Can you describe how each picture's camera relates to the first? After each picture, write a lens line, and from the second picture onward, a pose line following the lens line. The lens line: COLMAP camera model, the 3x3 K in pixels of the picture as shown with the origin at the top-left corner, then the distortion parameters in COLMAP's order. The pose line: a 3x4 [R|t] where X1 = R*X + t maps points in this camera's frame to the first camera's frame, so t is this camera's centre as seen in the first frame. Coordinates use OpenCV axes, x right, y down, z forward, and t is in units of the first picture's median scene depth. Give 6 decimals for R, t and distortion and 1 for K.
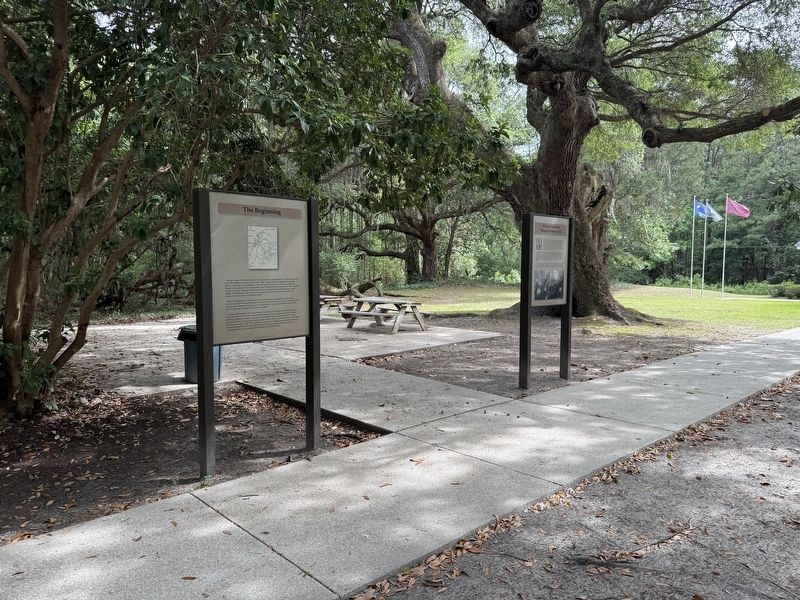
lens RADIAL K [[572.7, 0, 400.7], [0, 572.7, 301.6], [0, 0, 1]] dist [-0.002072, -0.012238]
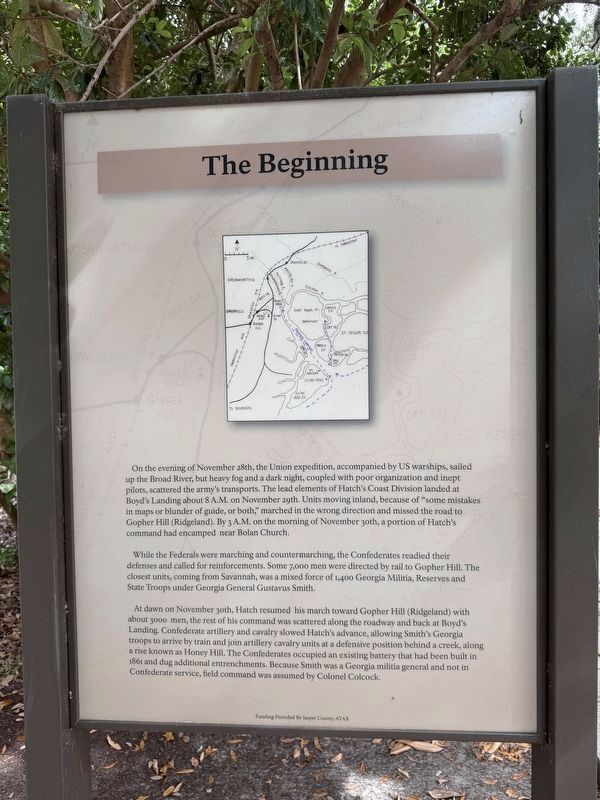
lens RADIAL K [[572.7, 0, 301.8], [0, 572.7, 403.2], [0, 0, 1]] dist [-0.002072, -0.012238]
pose [[0.685233, 0.012867, -0.728211, -0.074473], [-0.032557, 0.999386, -0.012977, -0.061831], [0.727596, 0.032600, 0.685230, 0.855126]]
